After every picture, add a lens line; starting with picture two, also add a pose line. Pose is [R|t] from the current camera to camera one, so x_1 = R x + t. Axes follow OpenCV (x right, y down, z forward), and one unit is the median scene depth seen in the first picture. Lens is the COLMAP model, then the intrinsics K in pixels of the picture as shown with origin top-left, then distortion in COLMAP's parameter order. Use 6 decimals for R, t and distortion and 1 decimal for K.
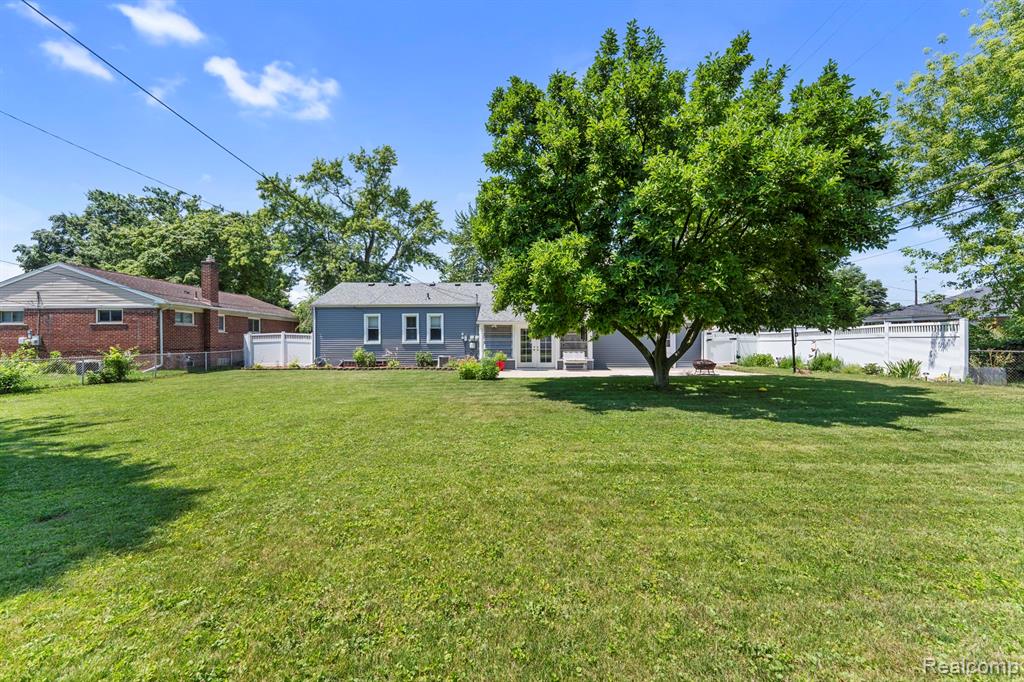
lens RADIAL K [[423.0, 0, 512.0], [0, 423.0, 341.0], [0, 0, 1]] dist [0.000101, -0.000075]
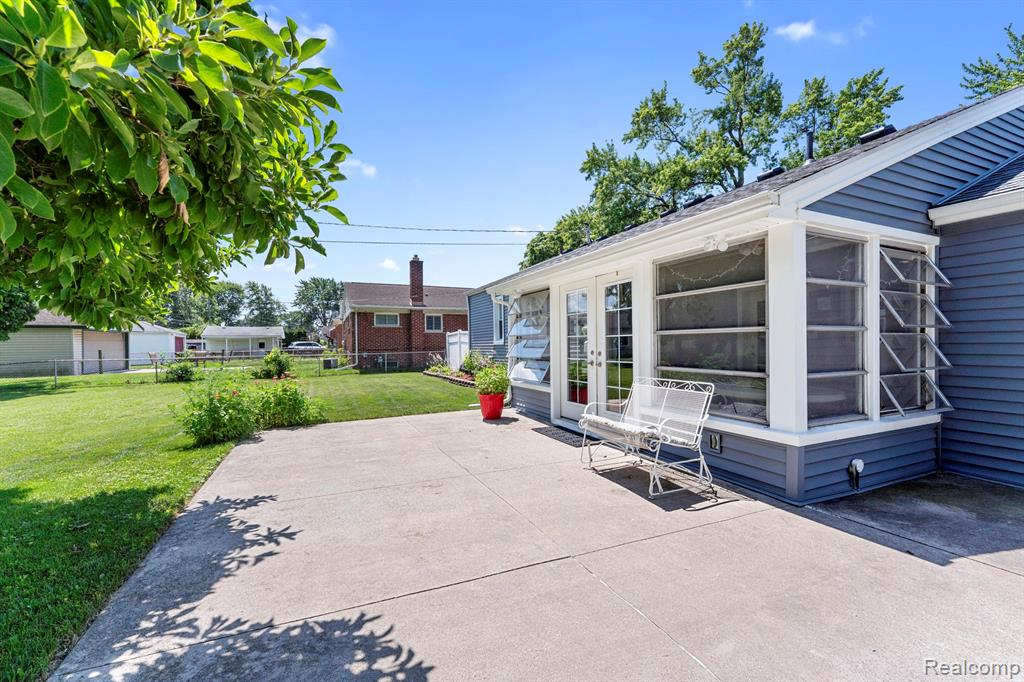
lens RADIAL K [[423.0, 0, 512.0], [0, 423.0, 341.0], [0, 0, 1]] dist [0.000101, -0.000075]
pose [[0.391573, -0.009444, -0.920098, 0.245285], [0.016893, 0.999853, -0.003073, 0.006449], [0.919992, -0.014340, 0.391675, 0.728052]]
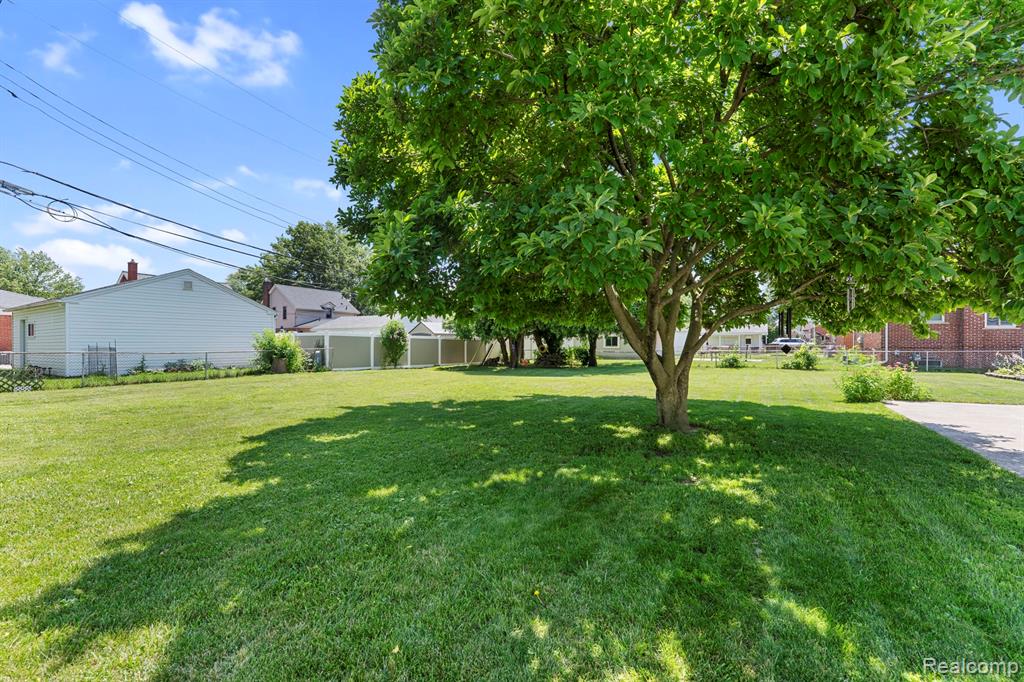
lens RADIAL K [[430.2, 0, 512.0], [0, 430.2, 341.0], [0, 0, 1]] dist [0.000978, 0.000056]
pose [[-0.532442, -0.000999, -0.846466, 0.477688], [0.007604, 0.999953, -0.005963, 0.003463], [0.846433, -0.009611, -0.532409, 0.598852]]
